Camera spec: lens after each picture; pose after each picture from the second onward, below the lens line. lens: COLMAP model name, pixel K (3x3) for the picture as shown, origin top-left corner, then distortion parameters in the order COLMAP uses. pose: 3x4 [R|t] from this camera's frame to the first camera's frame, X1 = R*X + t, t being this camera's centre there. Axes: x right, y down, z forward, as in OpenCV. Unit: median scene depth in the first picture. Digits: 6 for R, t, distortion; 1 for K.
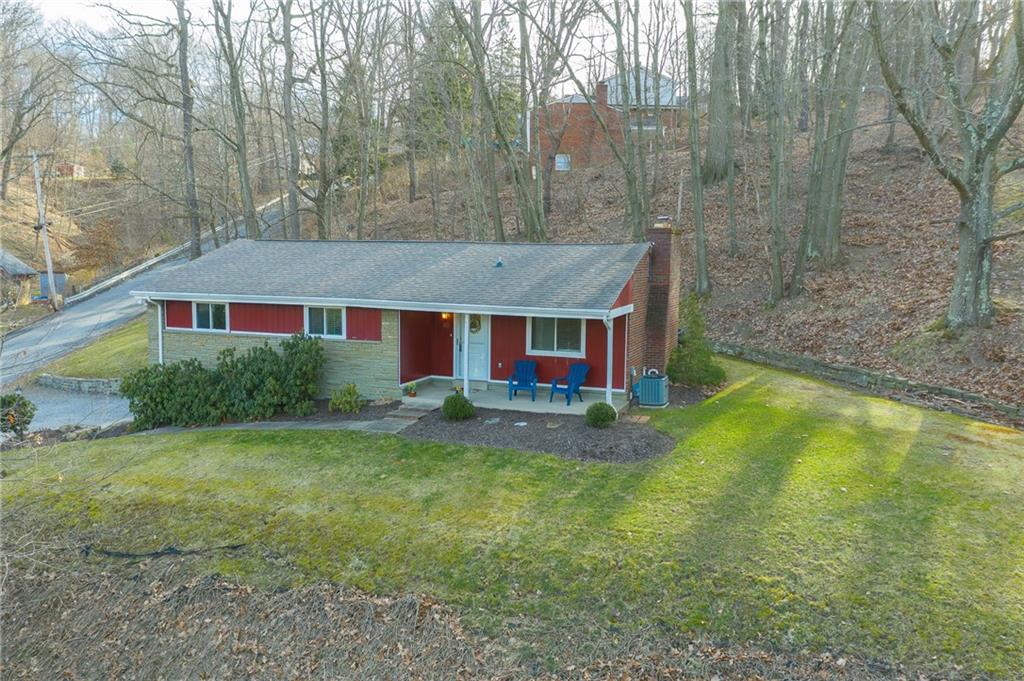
lens RADIAL K [[824.3, 0, 512.0], [0, 824.3, 340.5], [0, 0, 1]] dist [-0.019739, -0.004279]
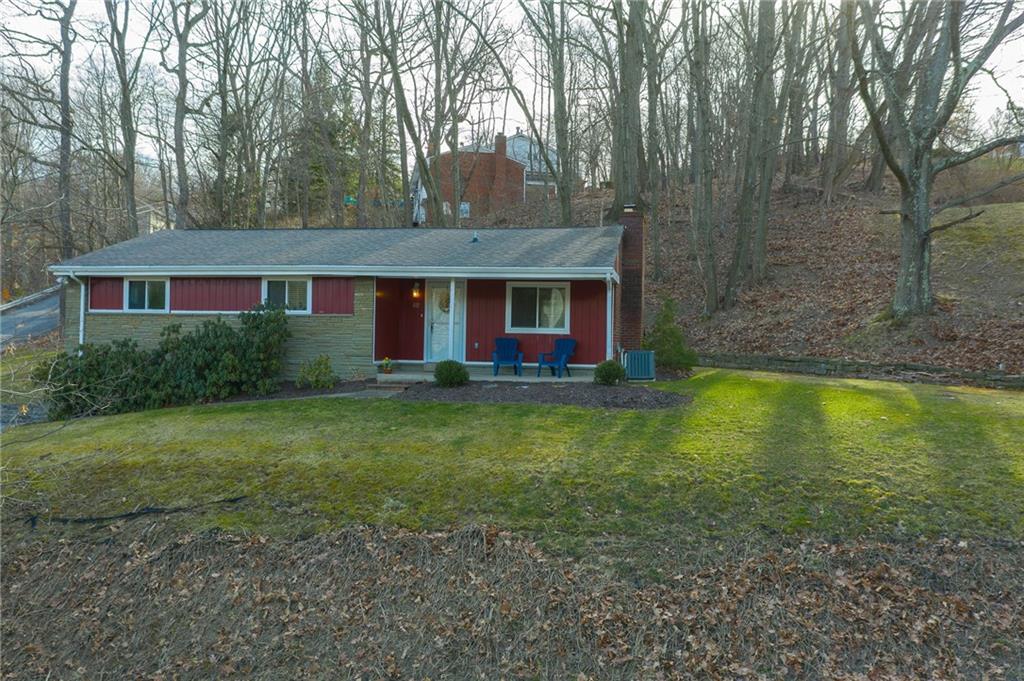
lens RADIAL K [[824.3, 0, 512.0], [0, 824.3, 340.5], [0, 0, 1]] dist [-0.019739, -0.004279]
pose [[0.983503, 0.006285, 0.180780, -0.202510], [0.013759, 0.993902, -0.109405, 0.178759], [-0.180365, 0.110088, 0.977420, 0.097660]]
